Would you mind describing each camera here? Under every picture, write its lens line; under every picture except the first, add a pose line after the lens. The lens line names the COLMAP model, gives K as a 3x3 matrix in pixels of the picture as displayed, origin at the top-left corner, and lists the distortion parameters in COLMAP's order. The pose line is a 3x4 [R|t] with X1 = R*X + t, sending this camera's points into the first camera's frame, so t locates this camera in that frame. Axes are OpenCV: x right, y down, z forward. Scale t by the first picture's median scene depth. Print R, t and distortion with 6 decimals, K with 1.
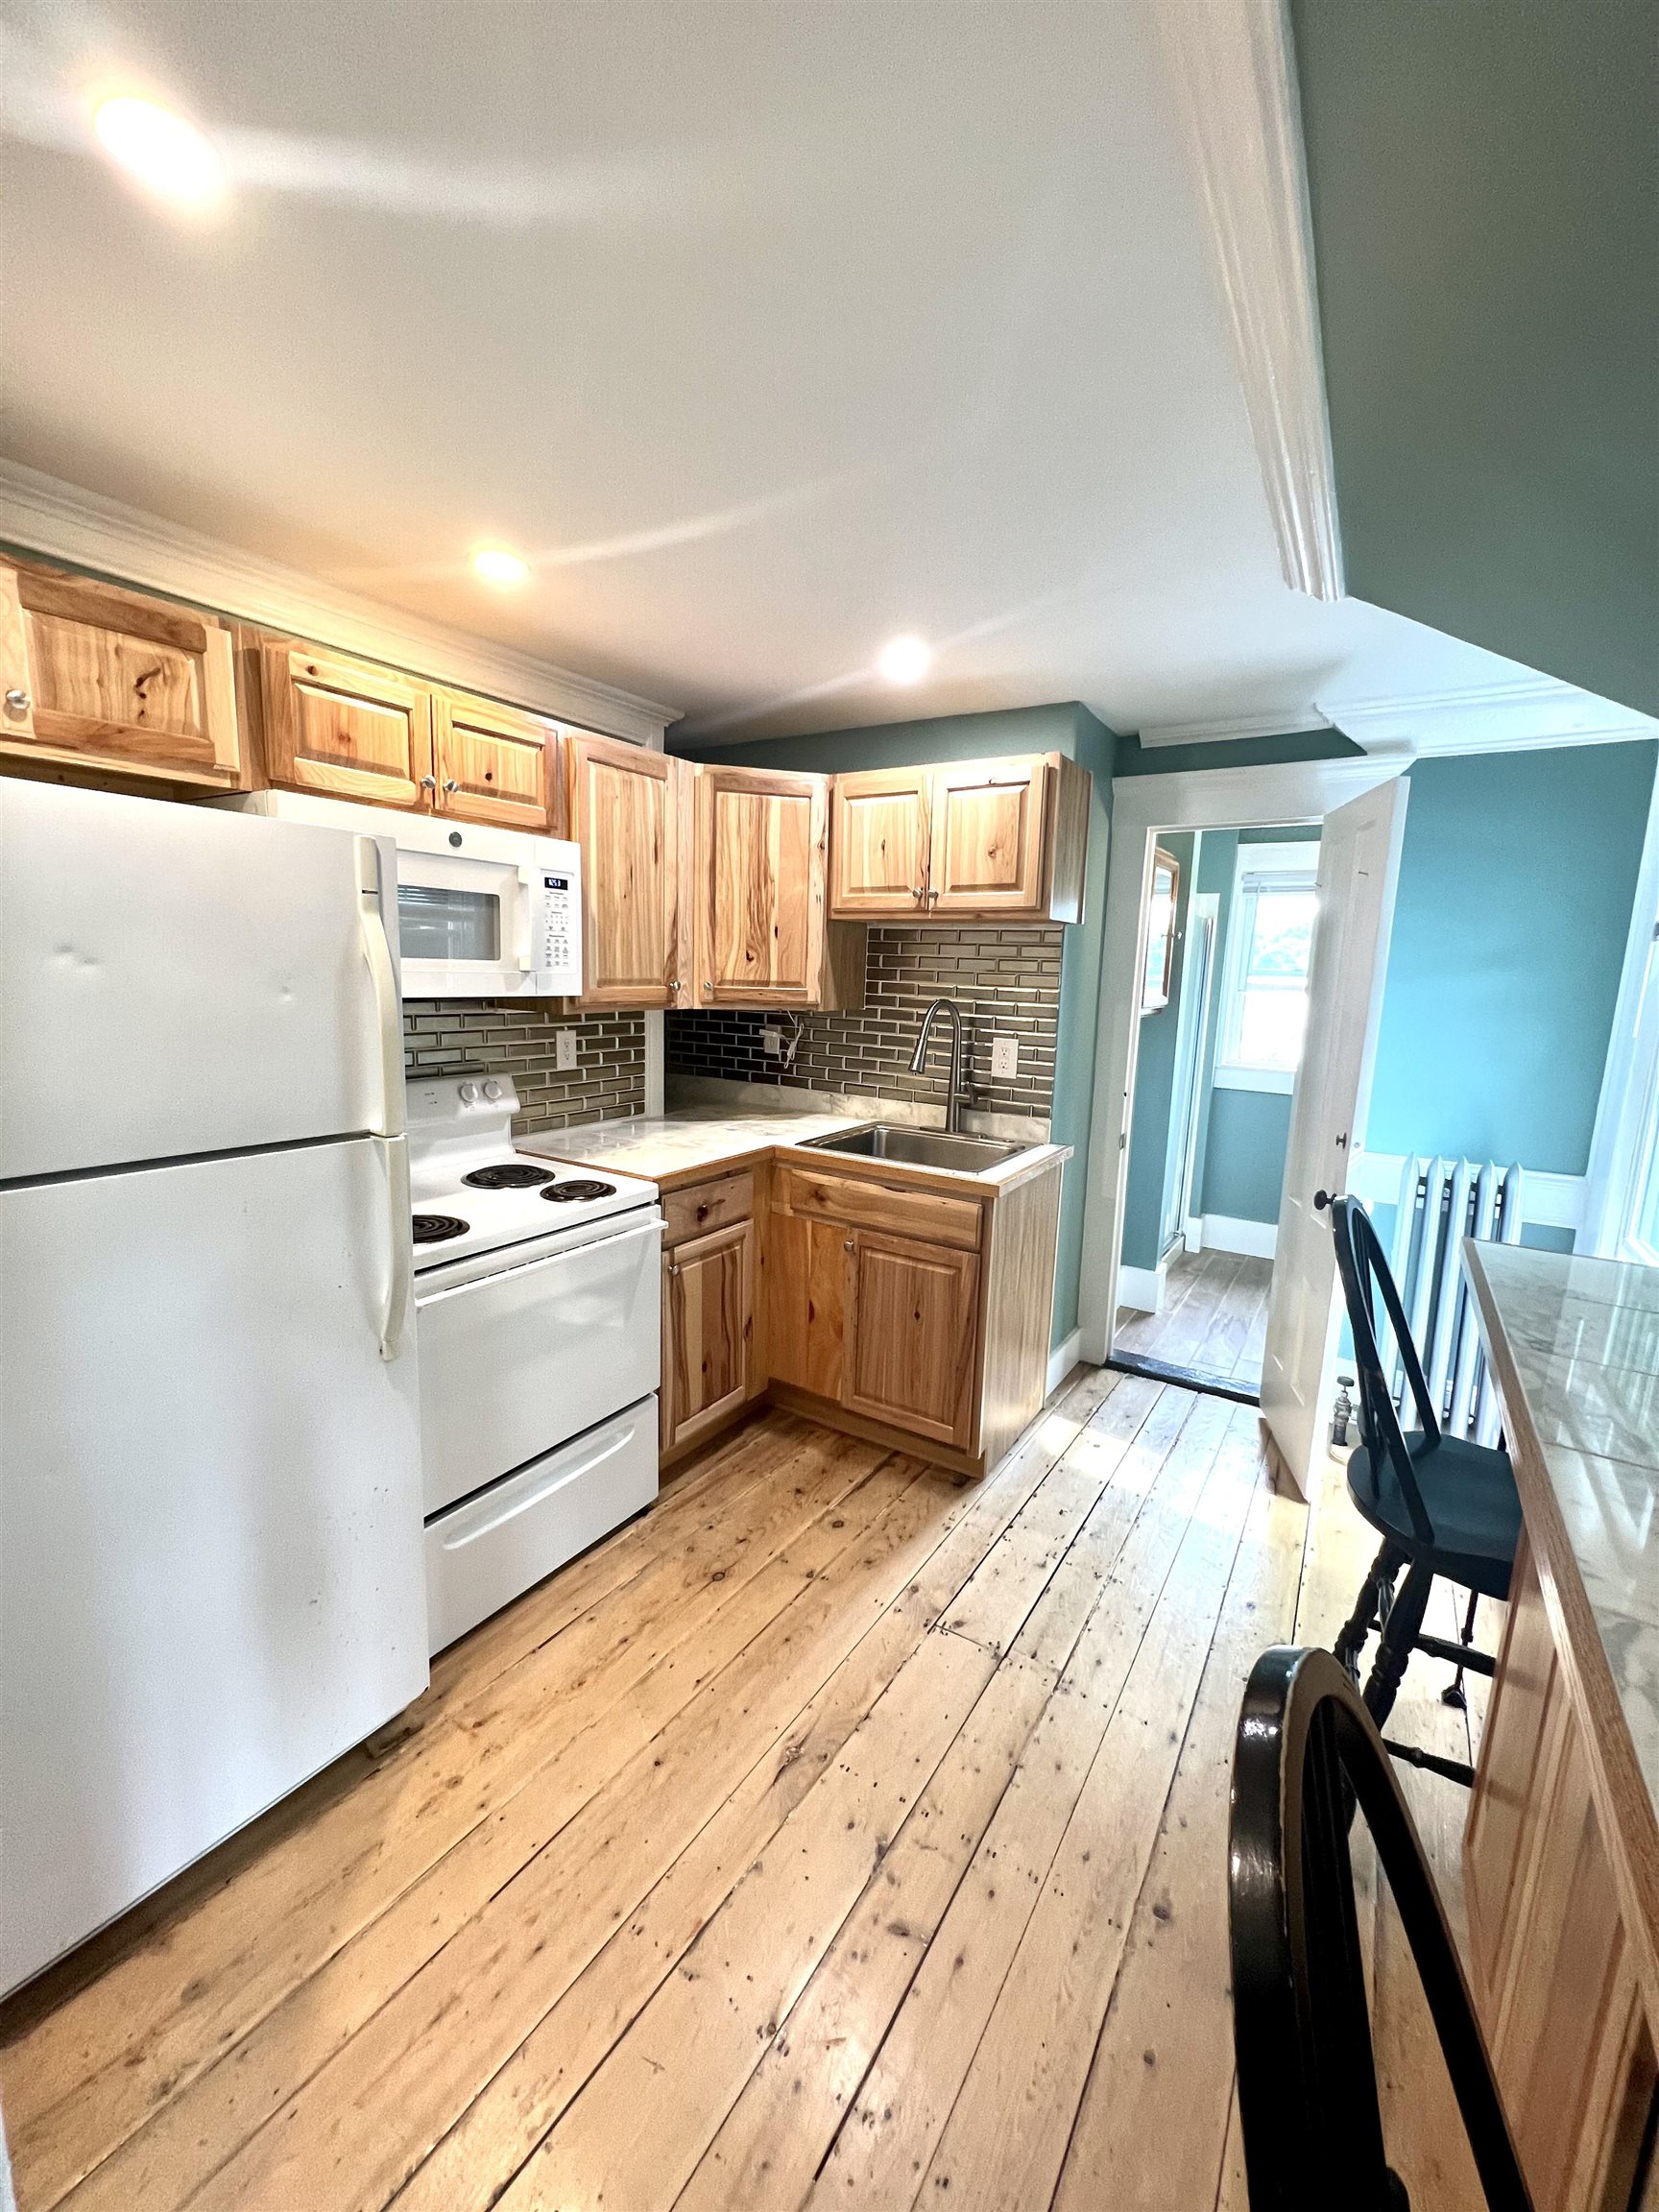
lens RADIAL K [[885.3, 0, 832.5], [0, 885.3, 1105.6], [0, 0, 1]] dist [-0.003521, 0.000352]
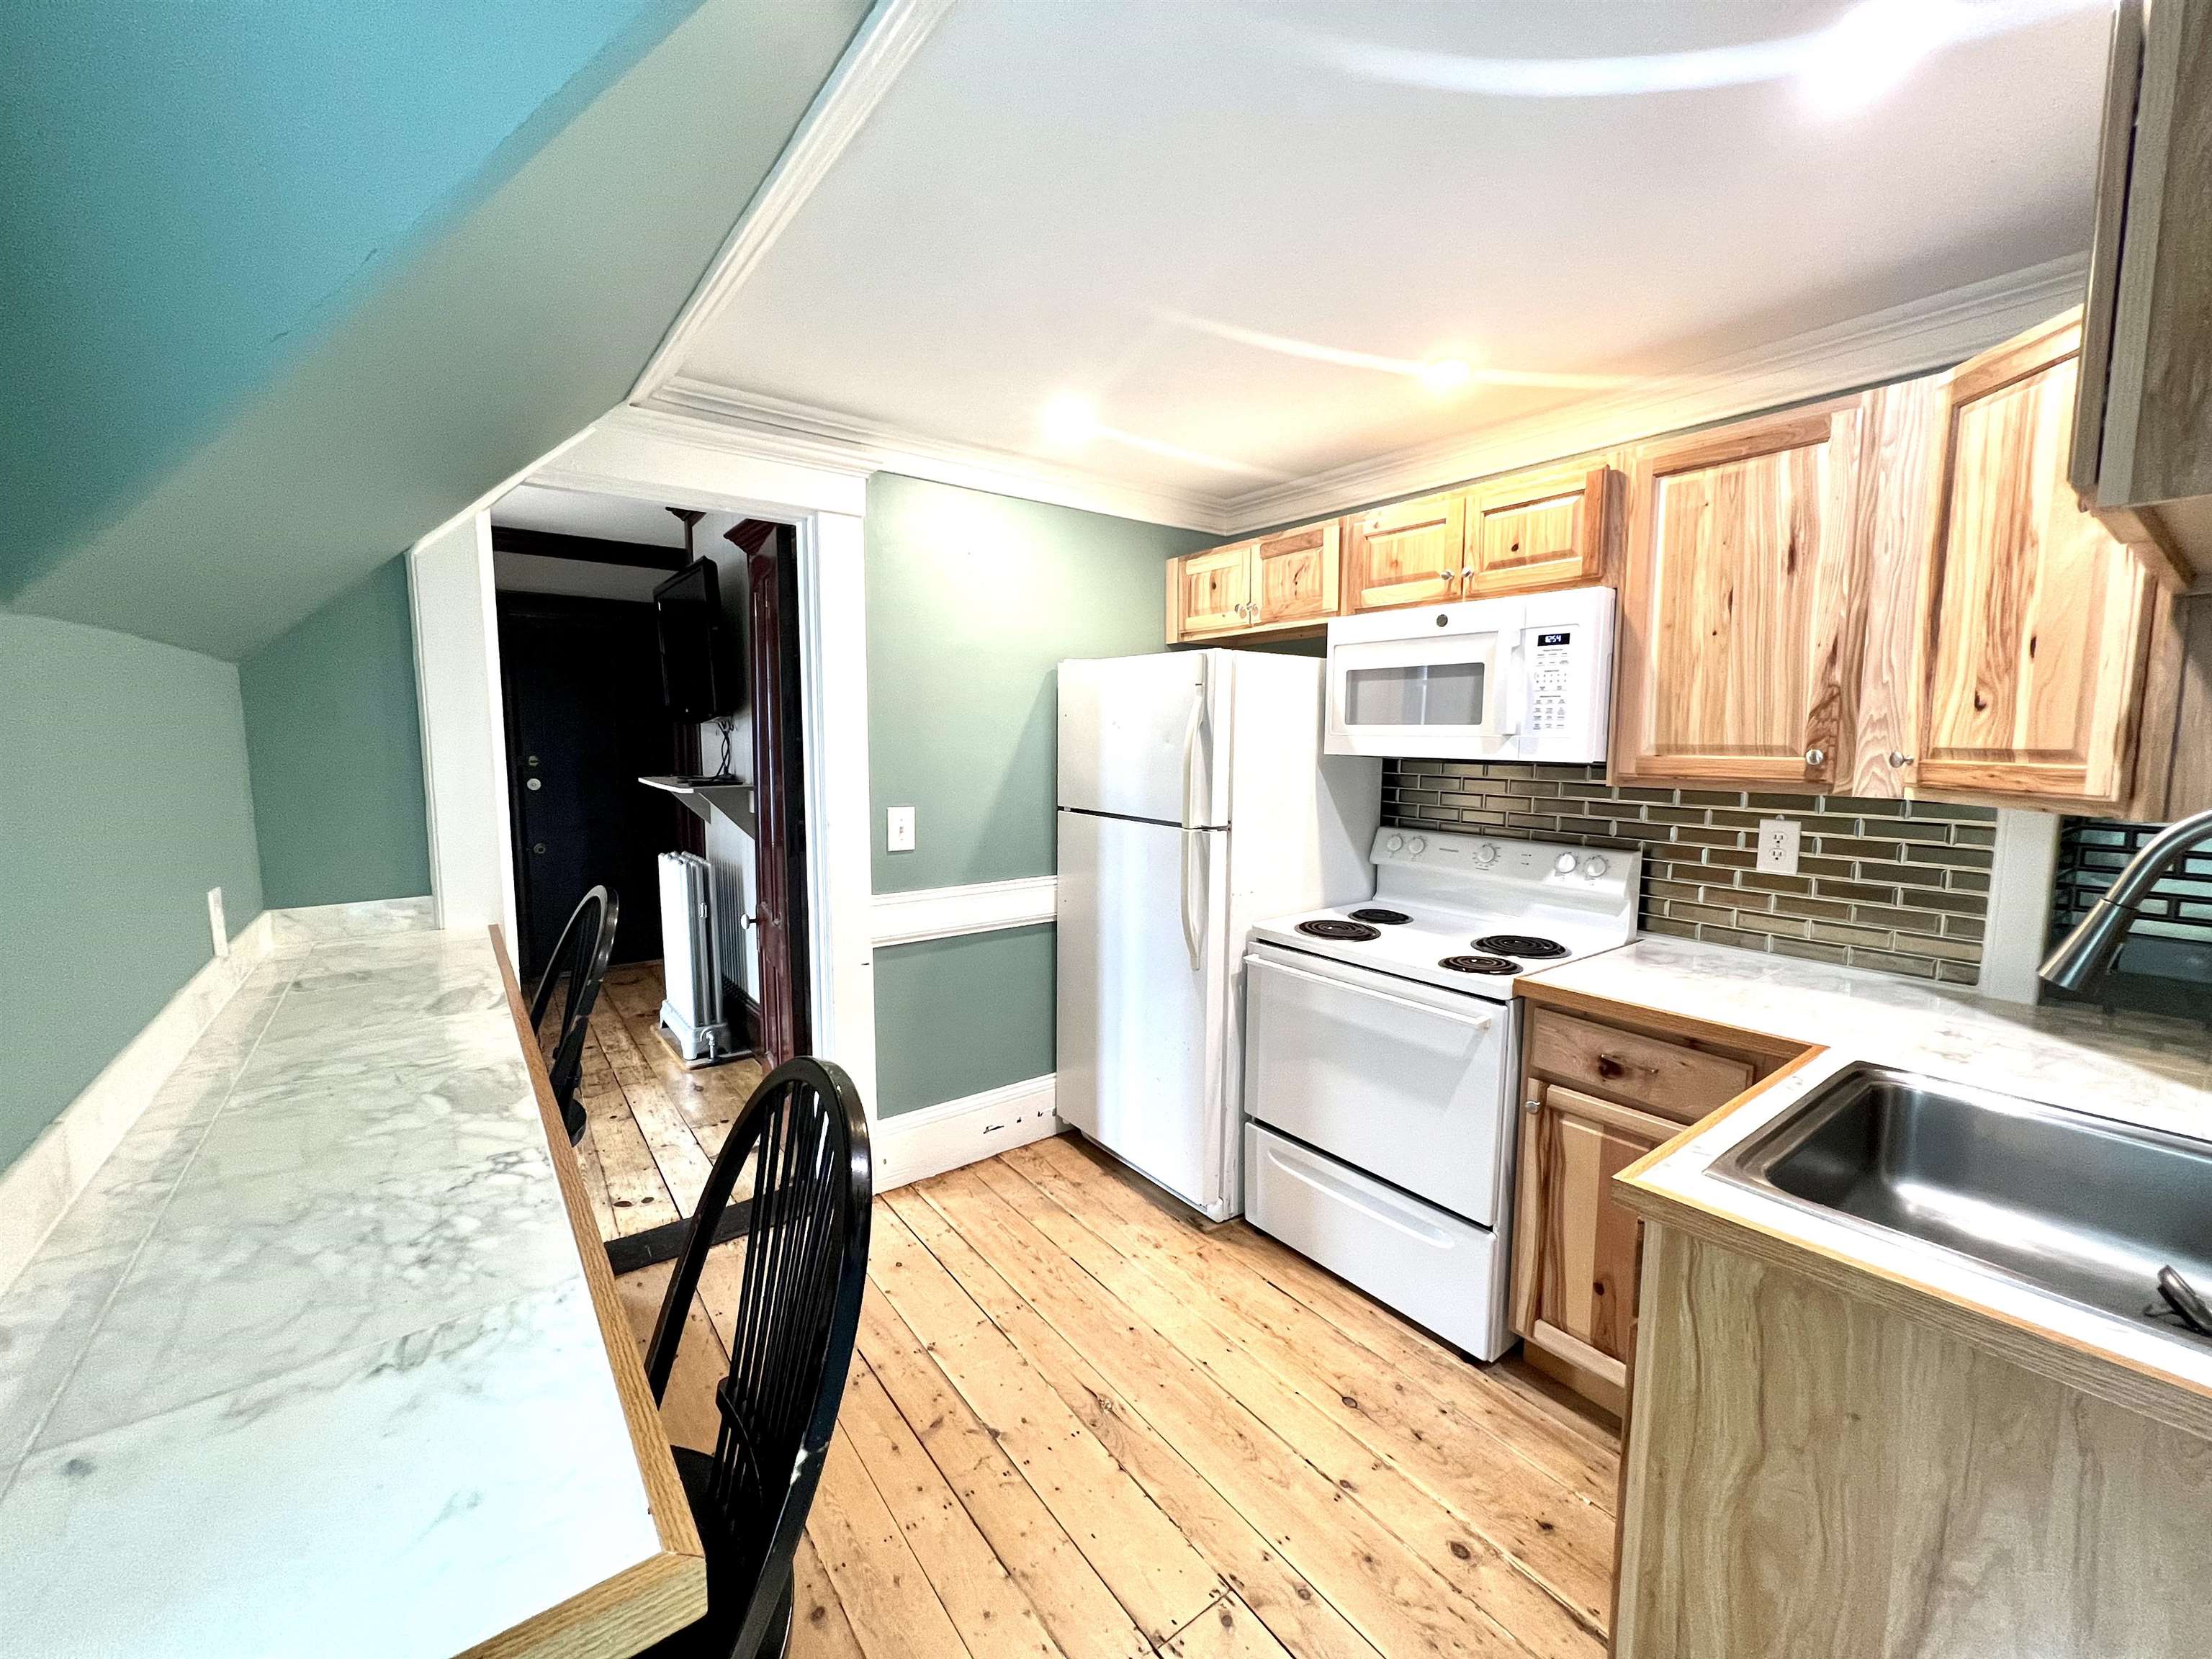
lens RADIAL K [[885.3, 0, 1106.8], [0, 885.3, 826.0], [0, 0, 1]] dist [-0.003521, 0.000352]
pose [[-0.354505, 0.063565, -0.932891, 0.716741], [-0.162936, 0.978224, 0.128570, -0.103874], [0.920749, 0.197581, -0.336428, 0.916743]]
